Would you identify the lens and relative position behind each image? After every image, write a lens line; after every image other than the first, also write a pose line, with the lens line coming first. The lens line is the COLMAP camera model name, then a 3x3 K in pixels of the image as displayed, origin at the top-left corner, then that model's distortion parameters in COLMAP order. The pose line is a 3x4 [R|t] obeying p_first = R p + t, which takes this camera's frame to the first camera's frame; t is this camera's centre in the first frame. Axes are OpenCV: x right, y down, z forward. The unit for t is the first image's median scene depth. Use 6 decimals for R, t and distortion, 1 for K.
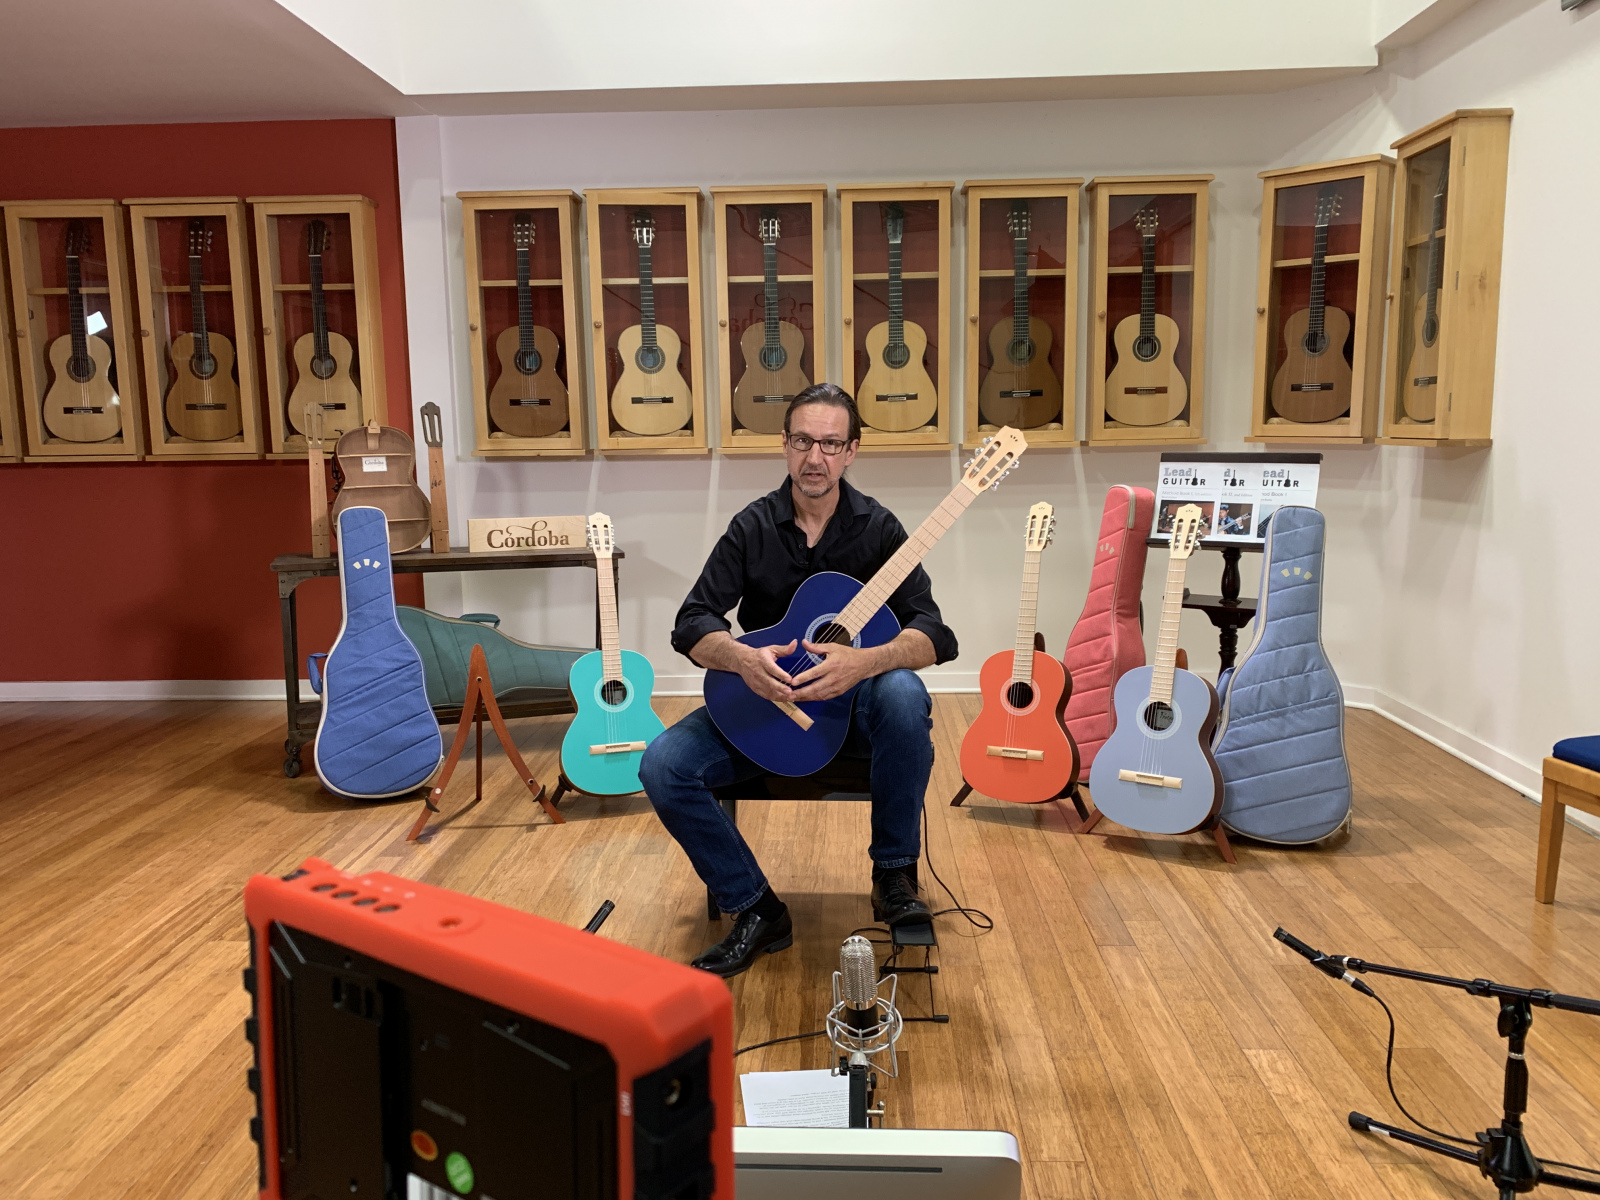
lens RADIAL K [[1177.5, 0, 800.0], [0, 1177.5, 600.0], [0, 0, 1]] dist [-0.002755, -0.005709]
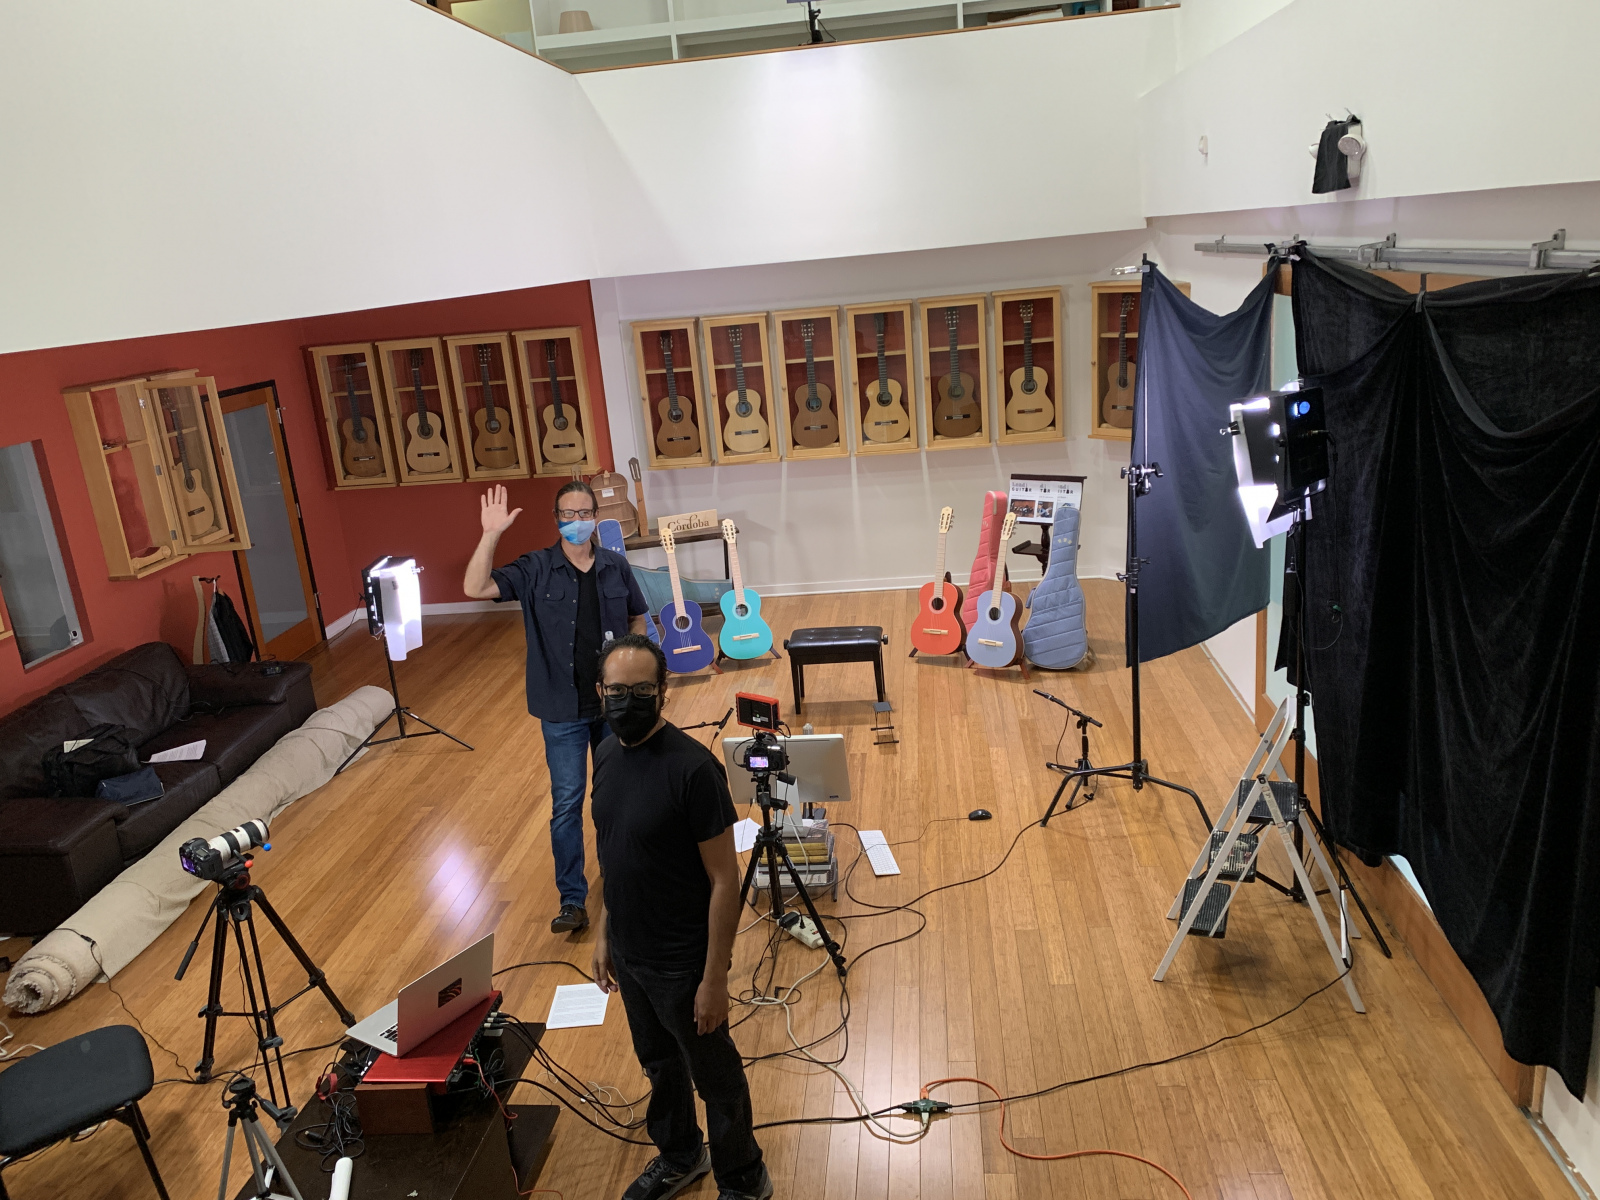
lens RADIAL K [[1174.0, 0, 800.0], [0, 1174.0, 600.0], [0, 0, 1]] dist [0.008664, -0.039361]
pose [[0.995893, -0.048740, -0.076300, 0.094340], [0.059464, 0.987604, 0.145269, -0.217232], [0.068273, -0.149209, 0.986446, -0.956245]]
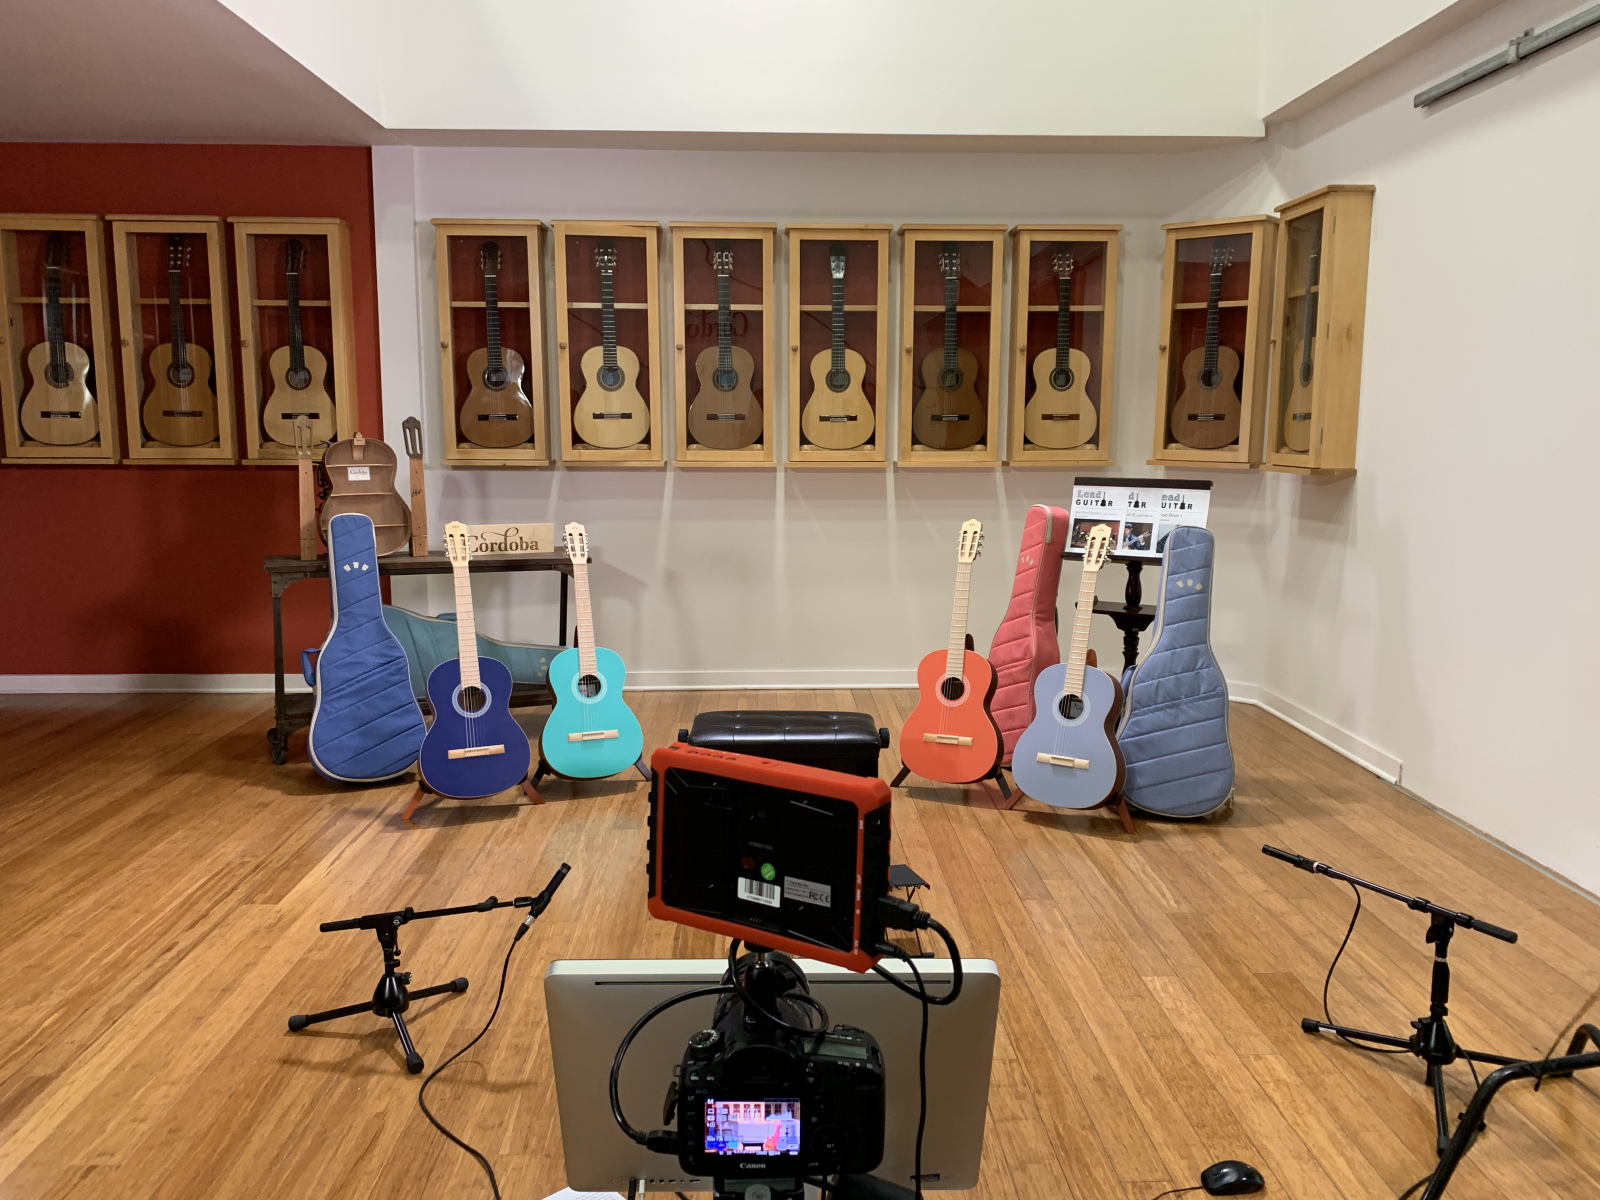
lens RADIAL K [[1174.0, 0, 800.0], [0, 1174.0, 600.0], [0, 0, 1]] dist [0.008664, -0.039361]
pose [[0.997204, 0.008650, 0.074221, -0.040553], [-0.008690, 0.999962, 0.000205, -0.003740], [-0.074217, -0.000850, 0.997242, -0.109222]]
